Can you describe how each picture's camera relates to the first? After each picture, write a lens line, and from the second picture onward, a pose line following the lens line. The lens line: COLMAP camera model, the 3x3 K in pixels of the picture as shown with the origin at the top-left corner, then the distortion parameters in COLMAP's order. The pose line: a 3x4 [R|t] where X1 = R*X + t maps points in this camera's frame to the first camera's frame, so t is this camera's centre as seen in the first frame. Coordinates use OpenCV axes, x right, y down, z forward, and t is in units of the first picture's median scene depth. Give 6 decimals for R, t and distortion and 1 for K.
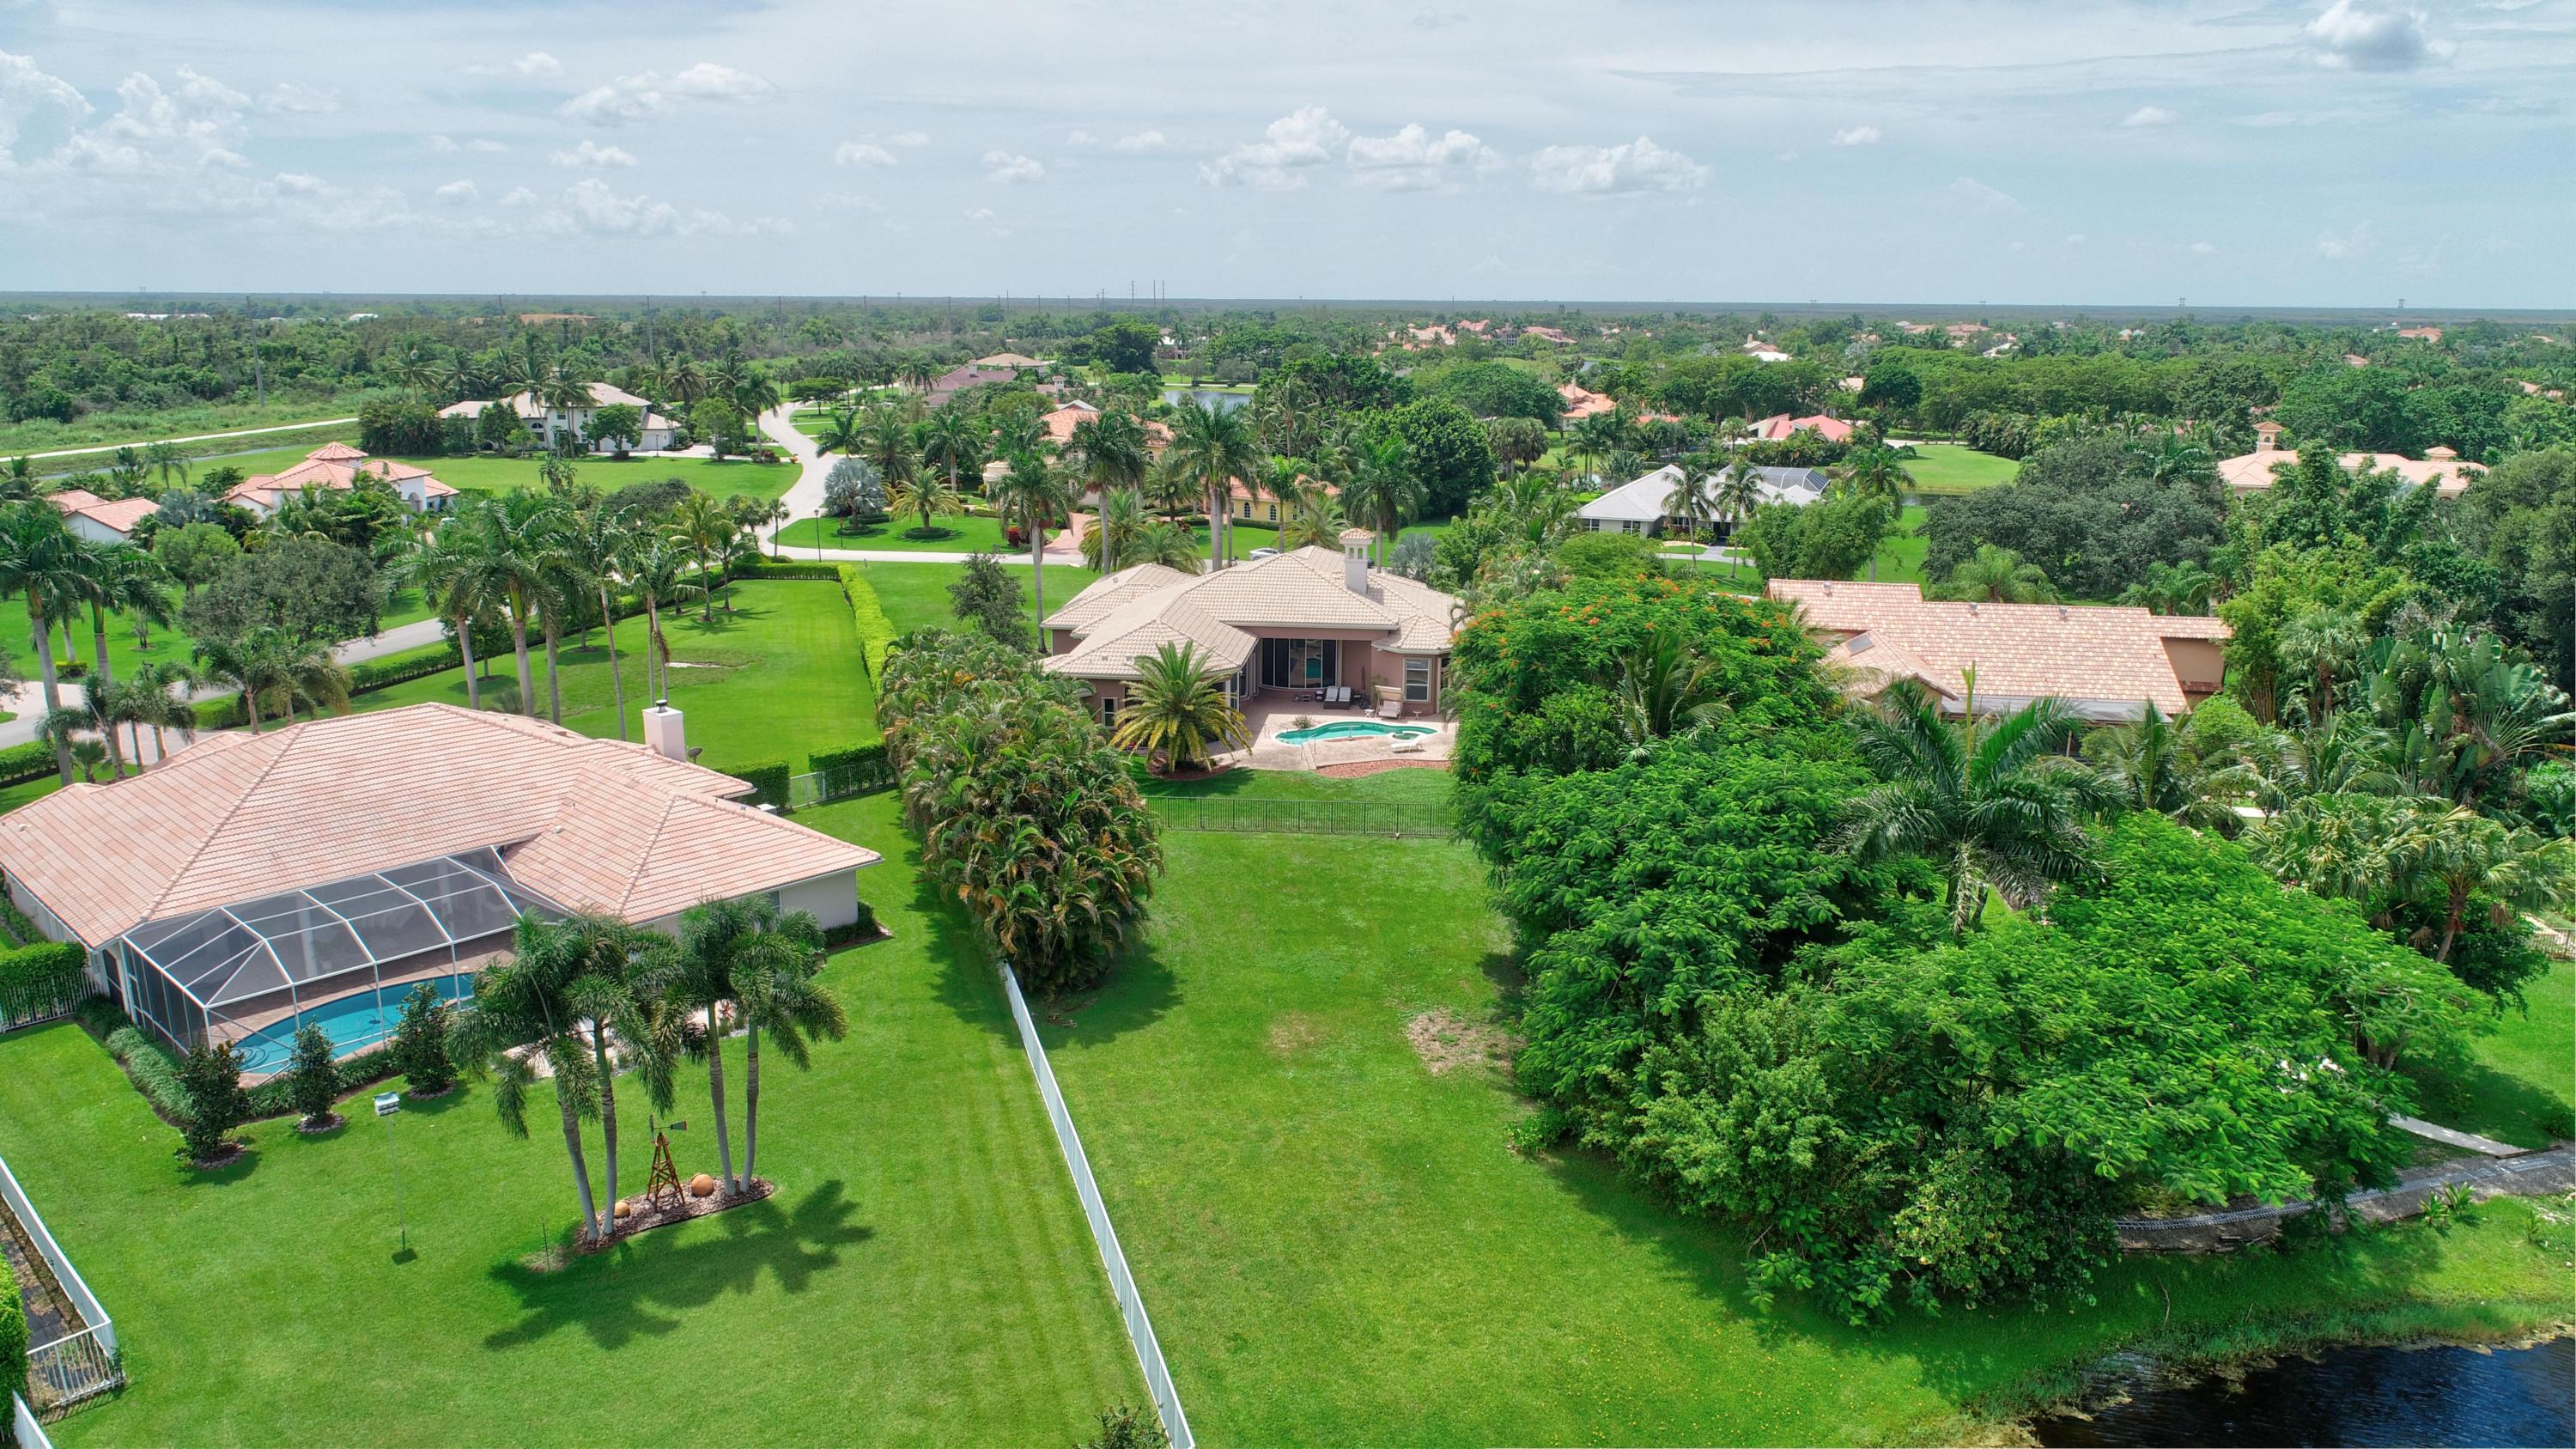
lens RADIAL K [[1721.6, 0, 1288.0], [0, 1721.6, 724.5], [0, 0, 1]] dist [-0.006279, 0.000937]
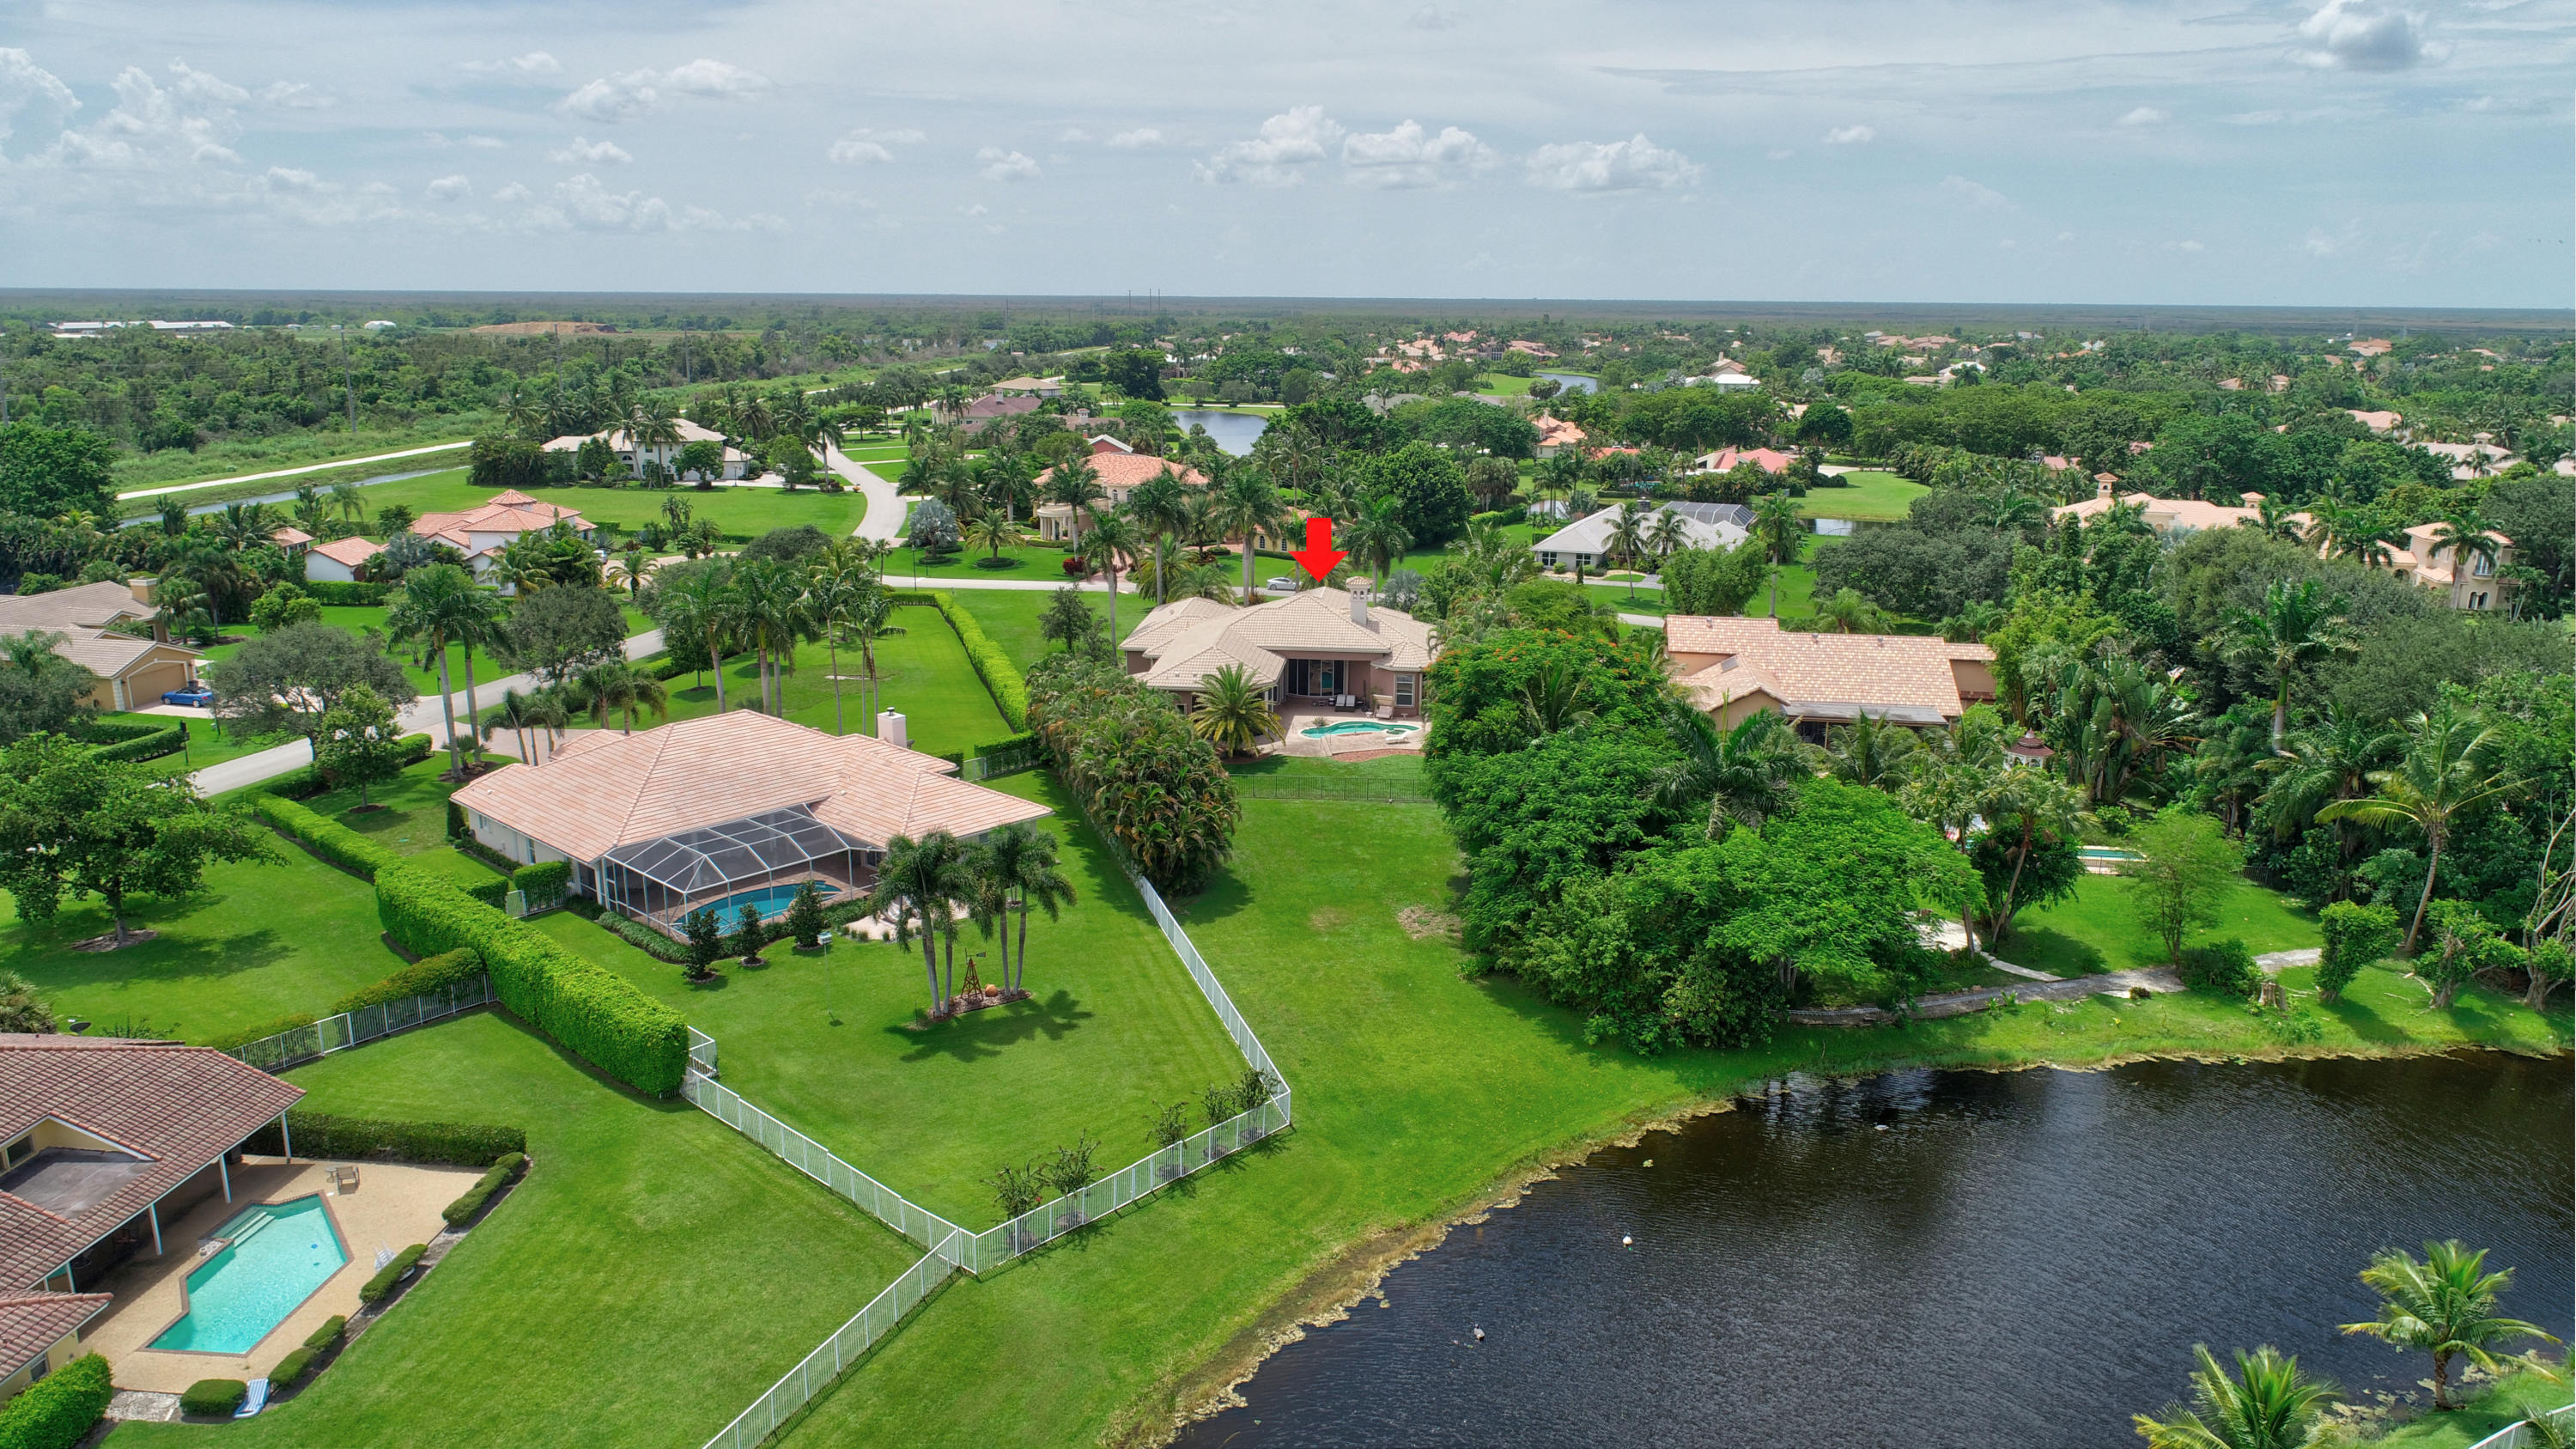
lens RADIAL K [[1721.6, 0, 1288.0], [0, 1721.6, 724.5], [0, 0, 1]] dist [-0.006279, 0.000937]
pose [[0.999981, -0.000351, 0.006225, -0.025531], [0.000340, 0.999998, 0.001797, -0.001670], [-0.006226, -0.001794, 0.999979, -0.360813]]
